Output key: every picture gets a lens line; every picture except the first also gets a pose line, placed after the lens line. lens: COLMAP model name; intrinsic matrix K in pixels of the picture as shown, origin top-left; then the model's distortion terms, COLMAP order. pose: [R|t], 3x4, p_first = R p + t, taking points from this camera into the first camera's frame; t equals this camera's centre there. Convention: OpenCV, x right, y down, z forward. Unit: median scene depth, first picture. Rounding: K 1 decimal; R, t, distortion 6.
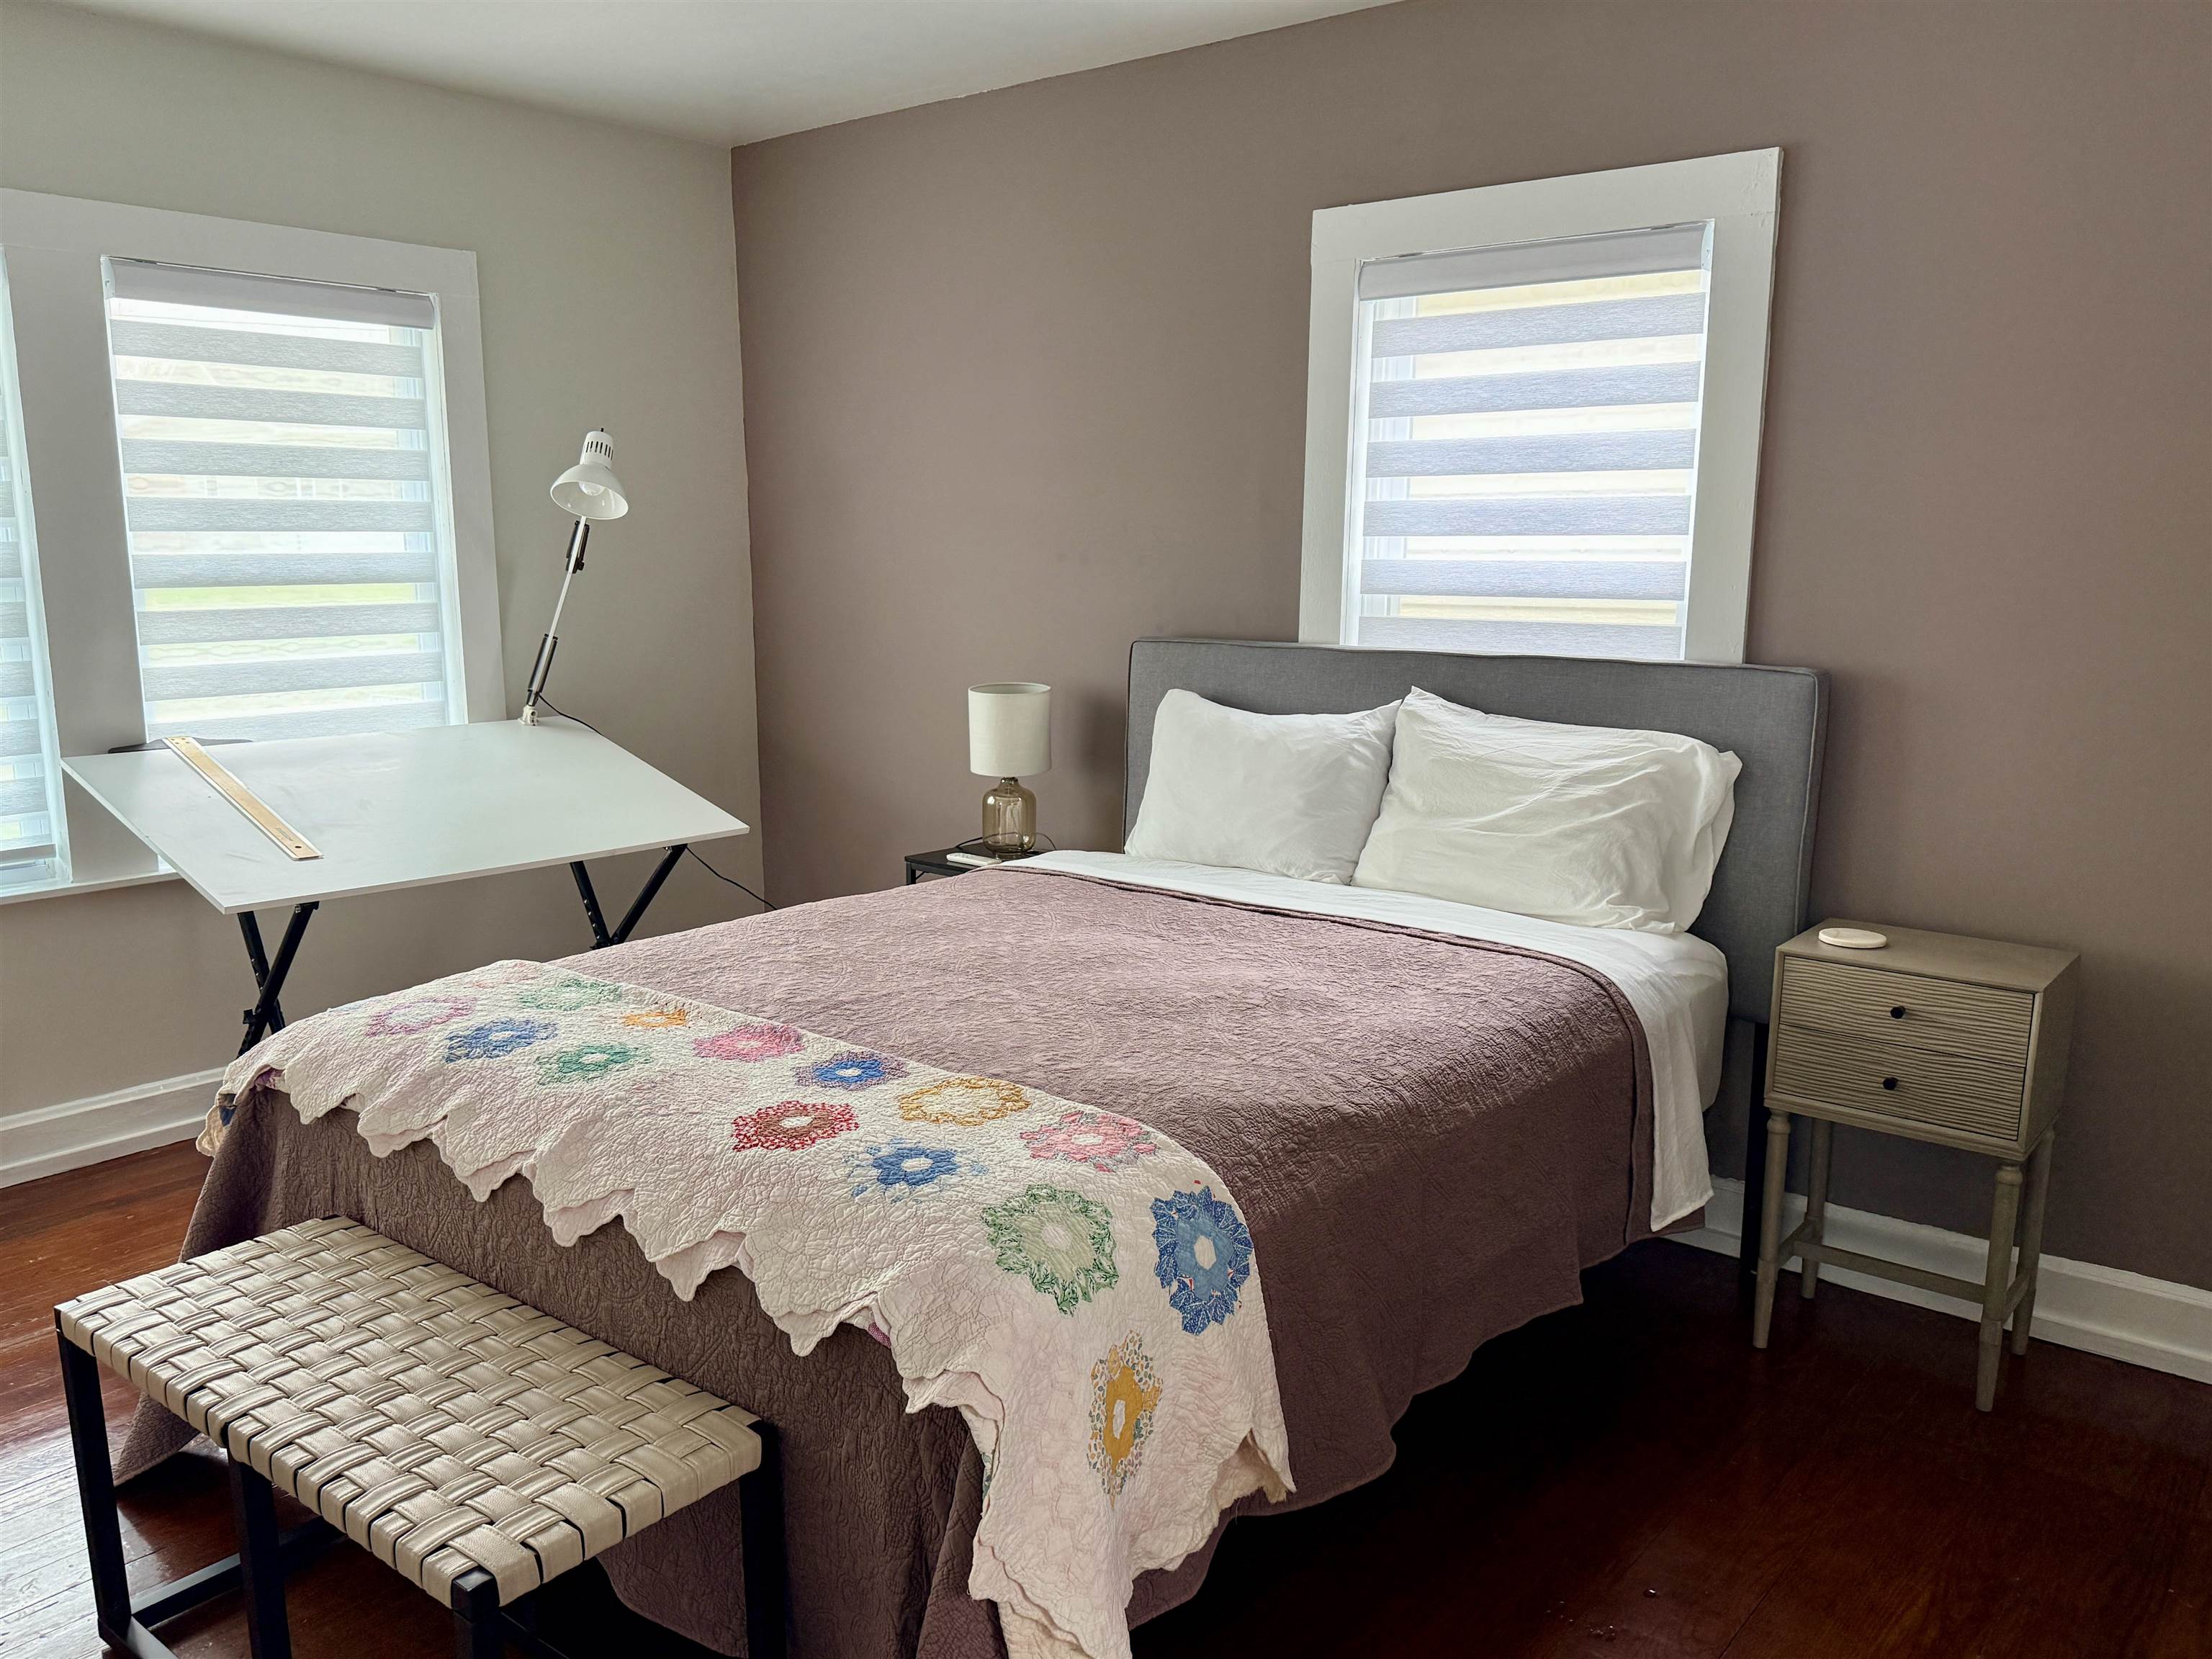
lens RADIAL K [[1712.4, 0, 1110.4], [0, 1712.4, 851.3], [0, 0, 1]] dist [0.050797, -0.083958]
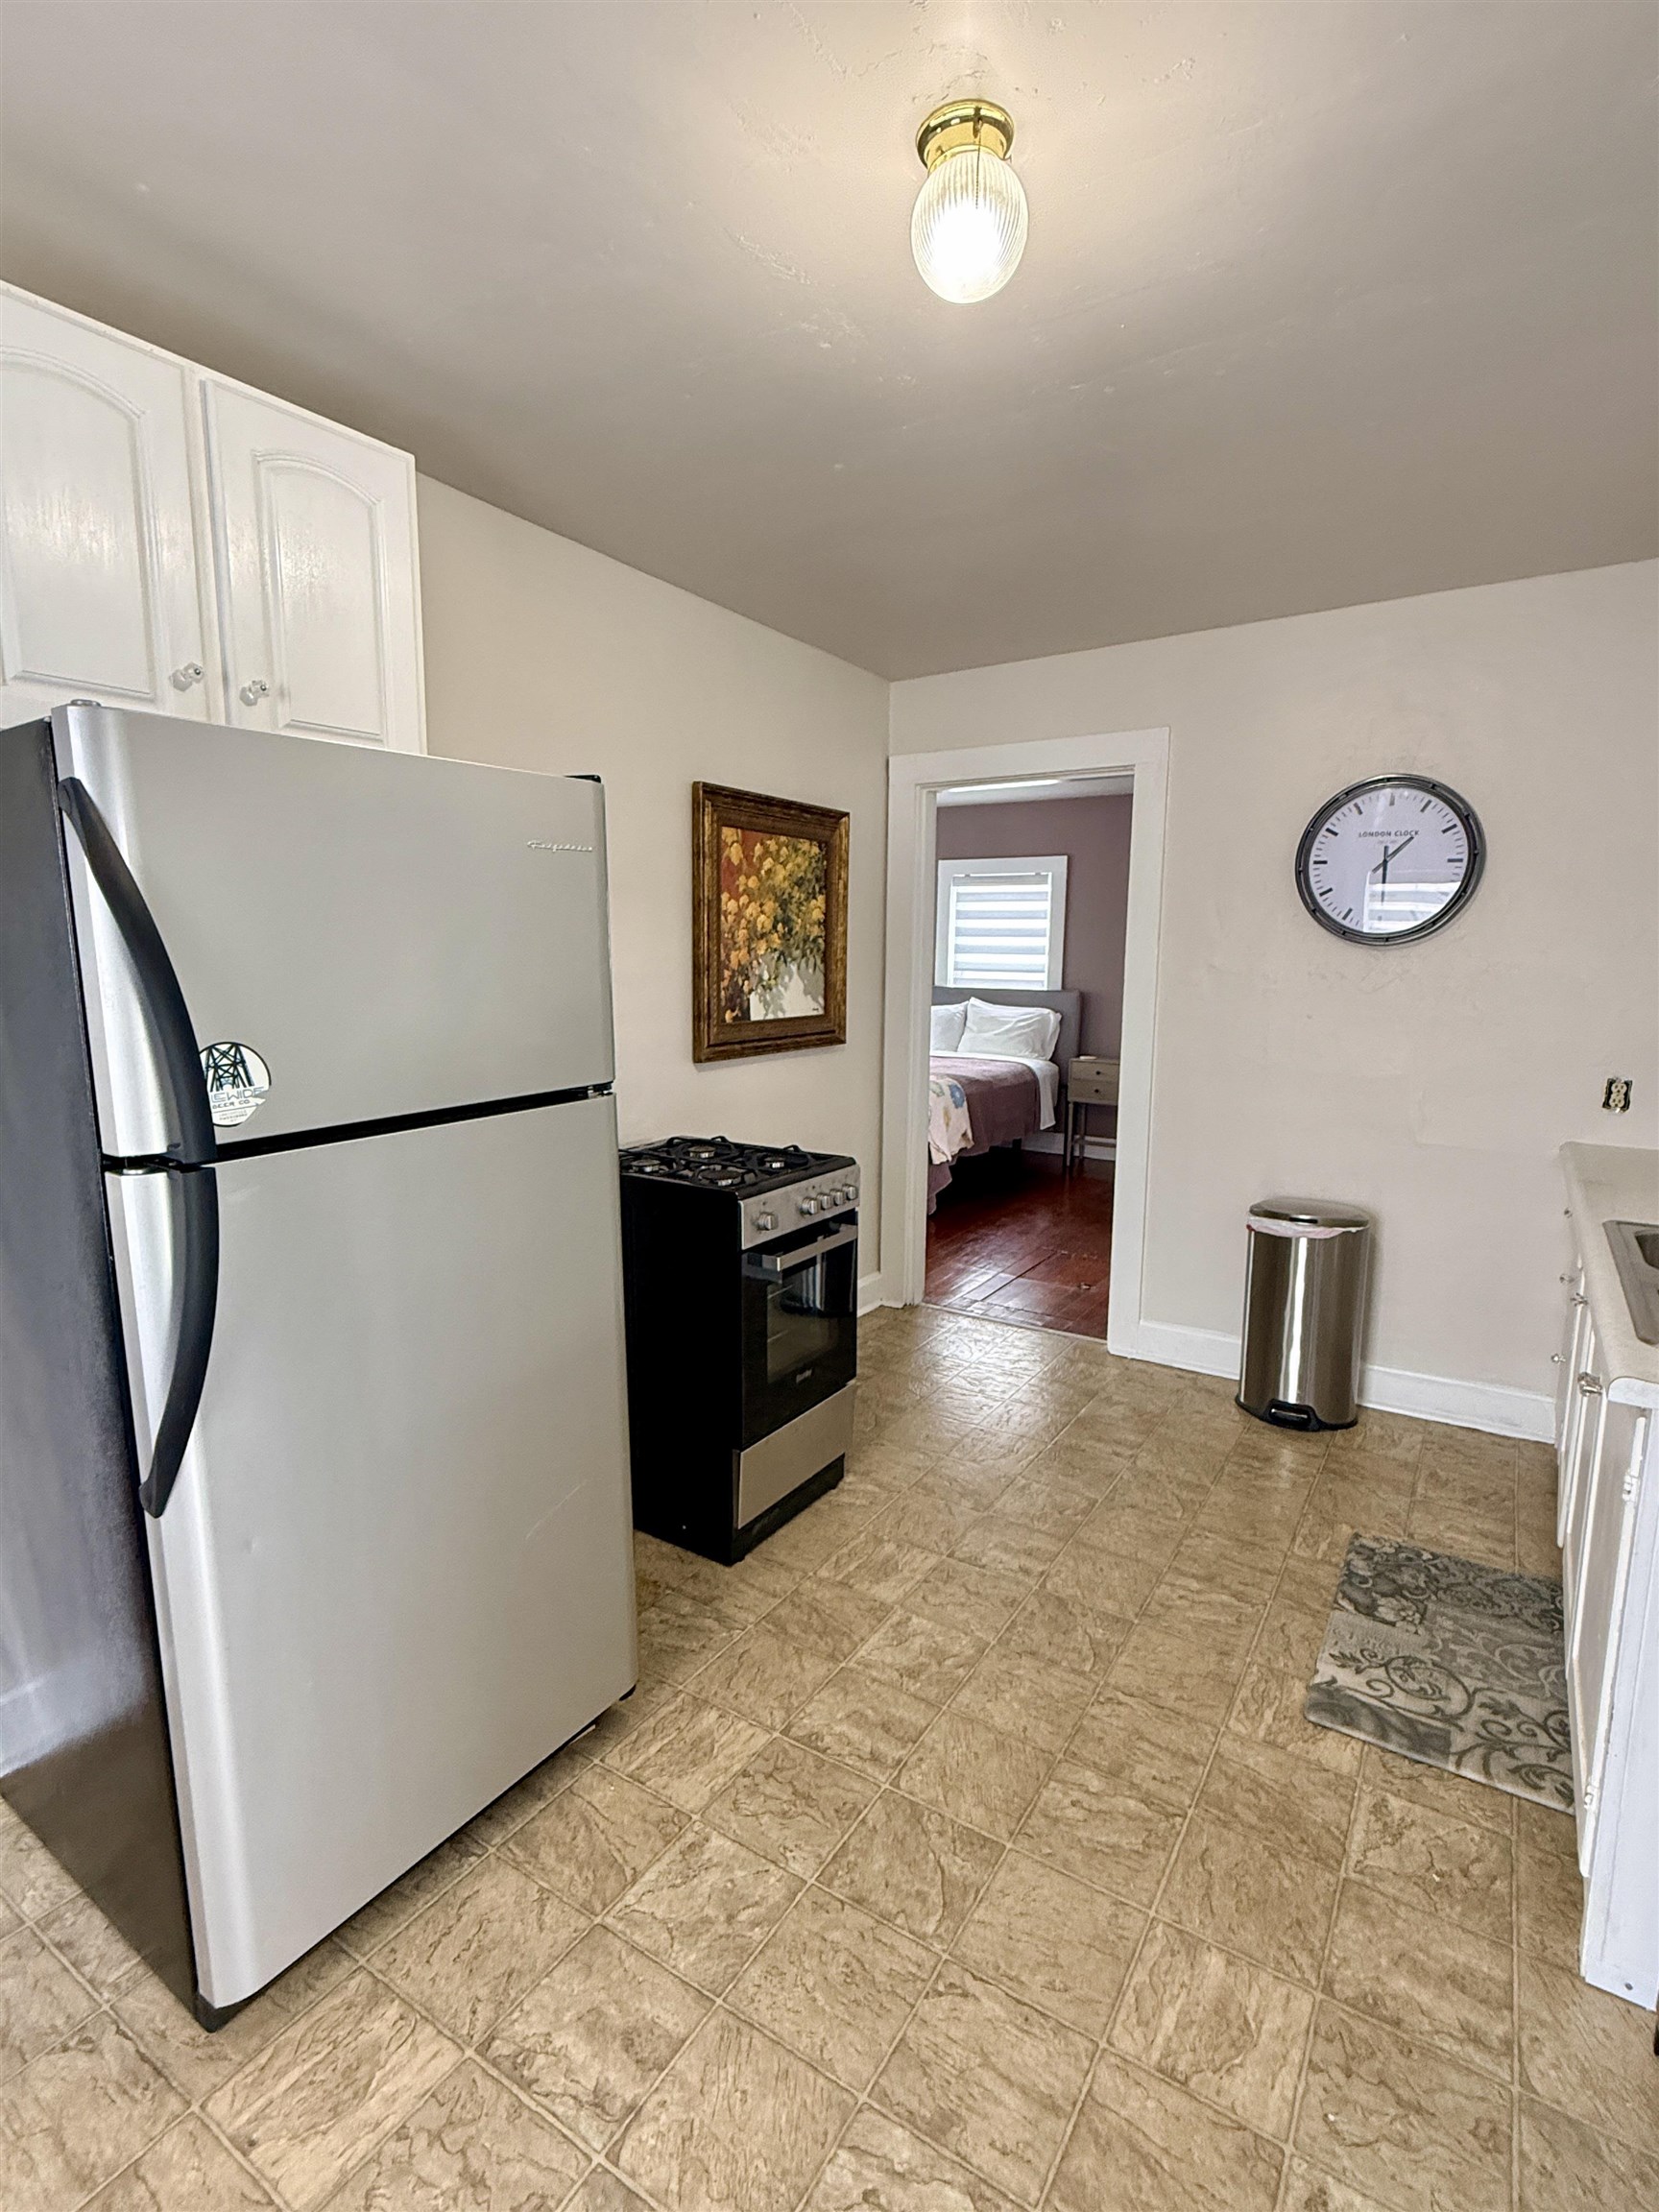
lens RADIAL K [[1066.5, 0, 825.3], [0, 1066.5, 1107.5], [0, 0, 1]] dist [-0.000740, -0.000145]
pose [[0.993797, -0.007992, 0.110921, -0.419779], [0.011065, 0.999571, -0.027119, 0.212788], [-0.110657, 0.028178, 0.993459, -1.293709]]
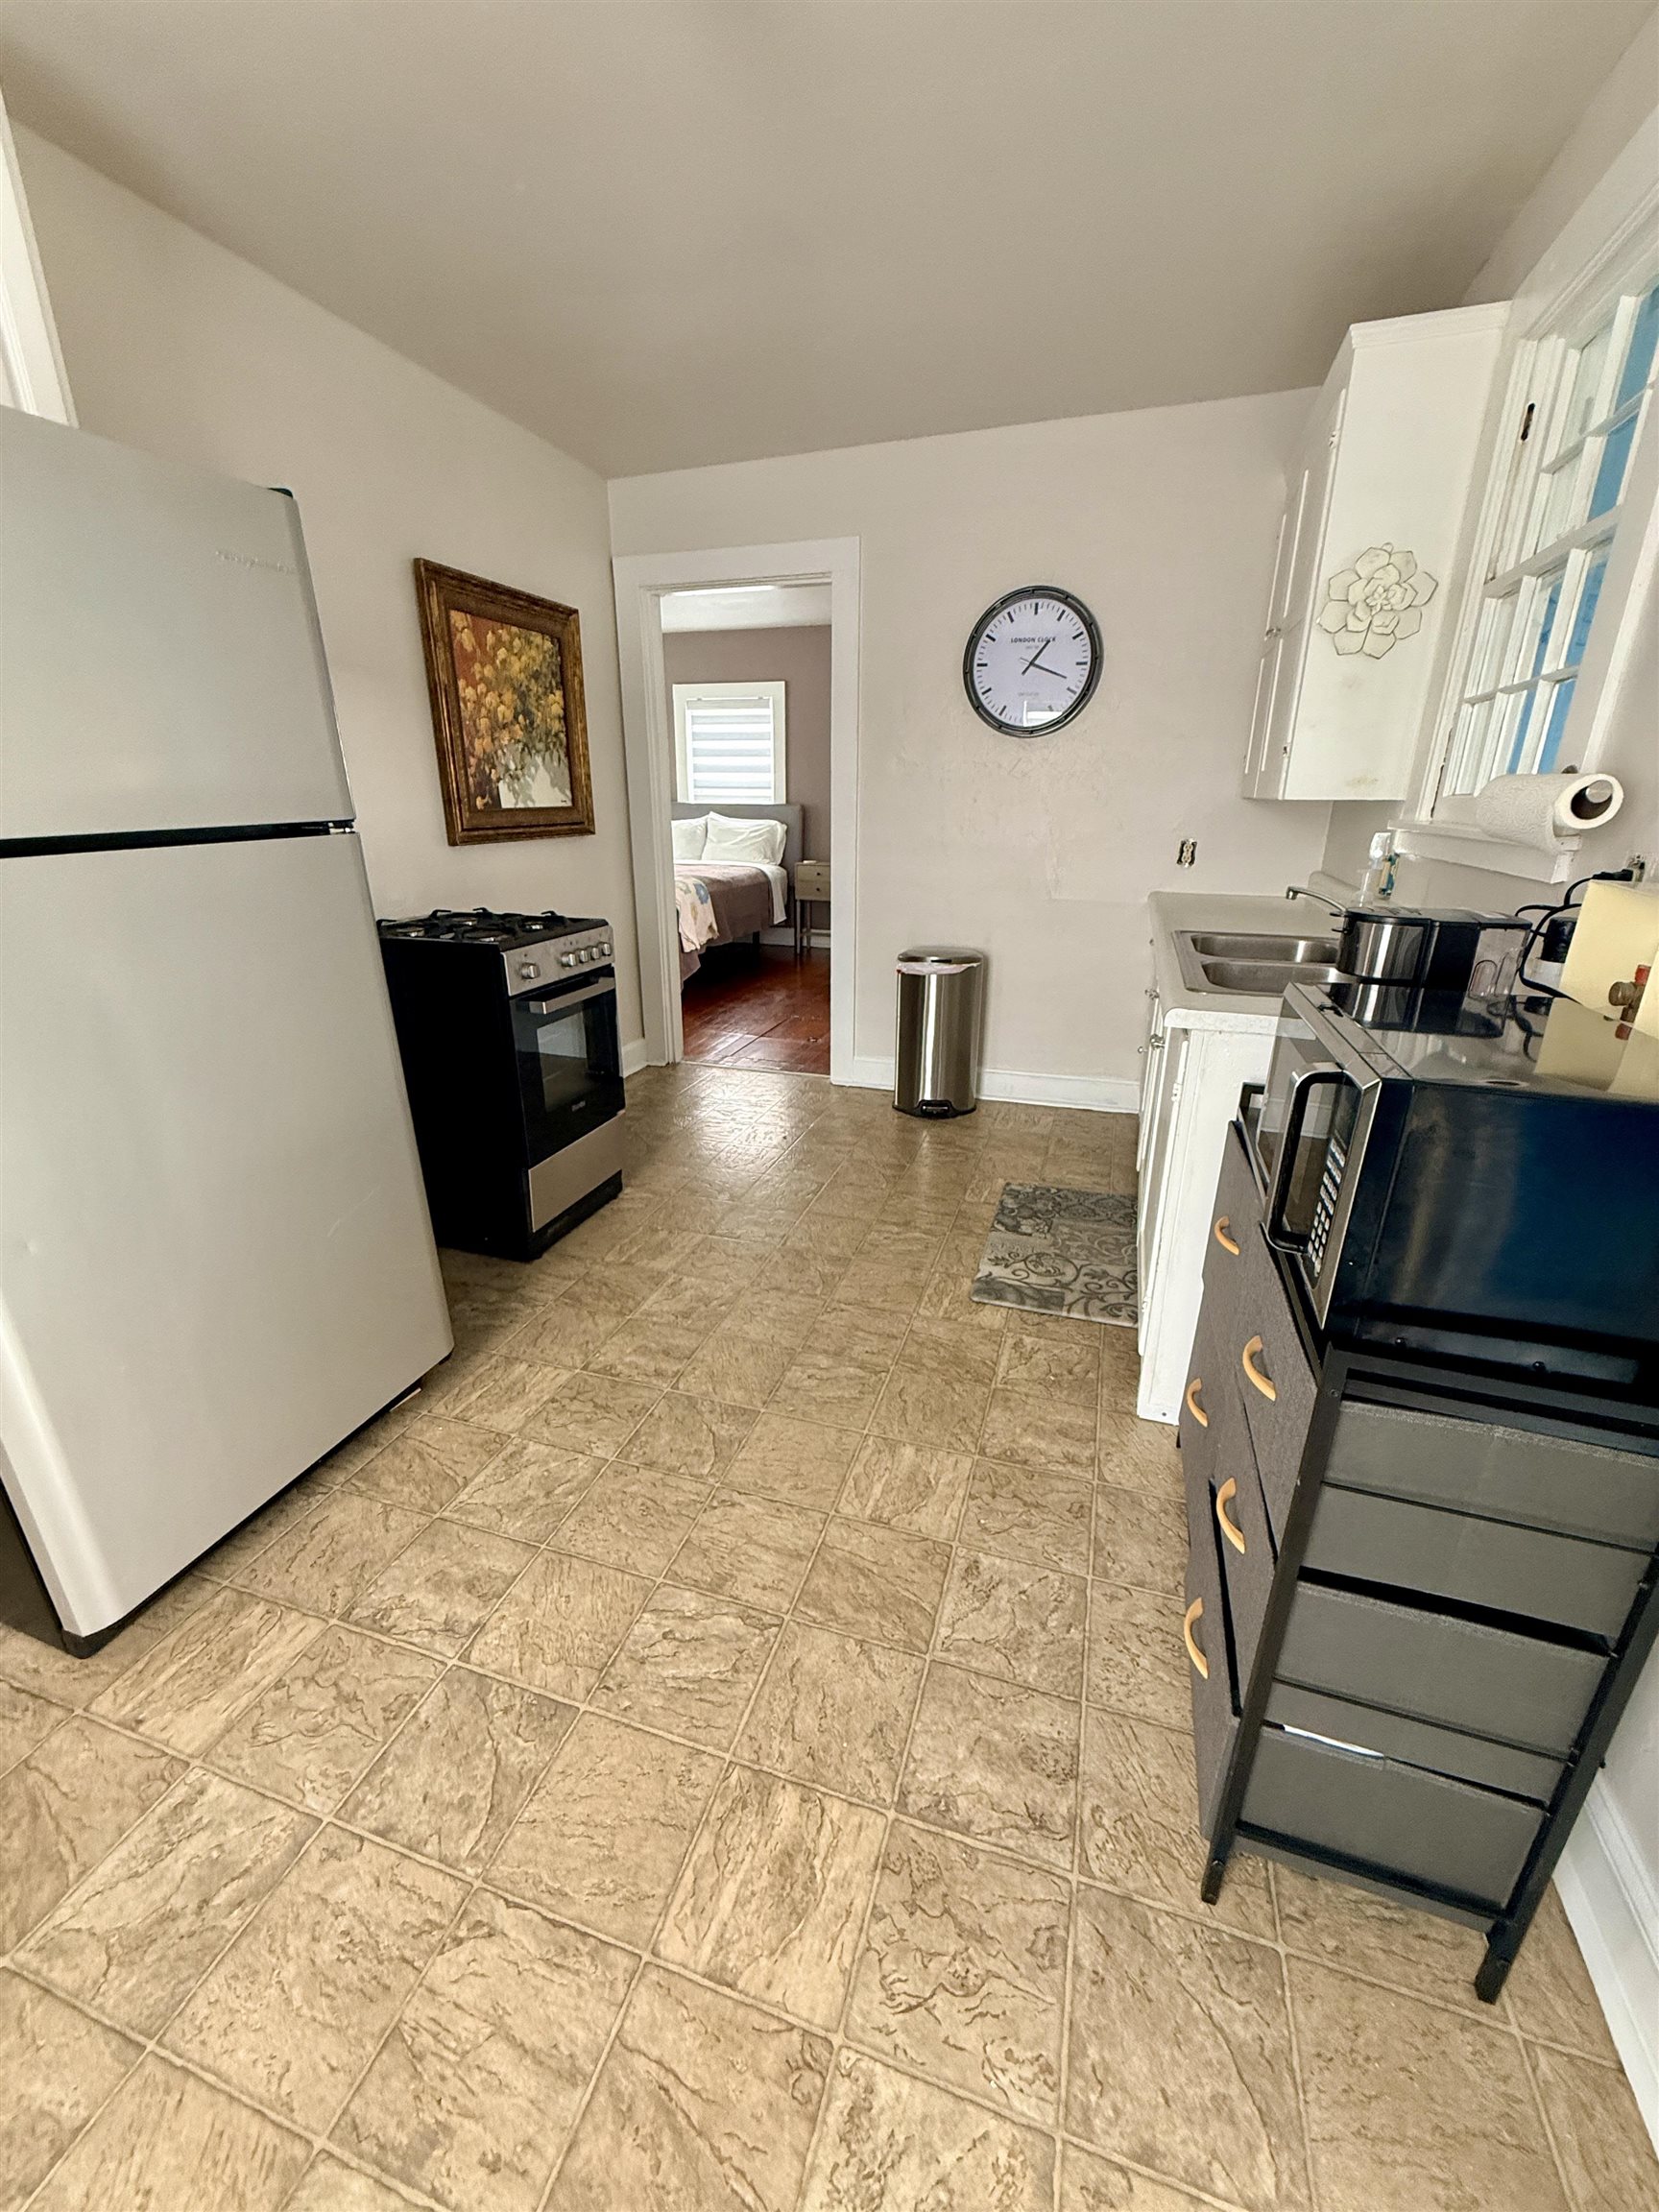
lens RADIAL K [[882.9, 0, 830.5], [0, 882.9, 1103.4], [0, 0, 1]] dist [-0.001891, 0.000493]
pose [[0.932312, -0.116723, 0.342301, -0.407413], [0.058826, 0.982824, 0.174916, 0.268547], [-0.356839, -0.142940, 0.923165, -1.294347]]
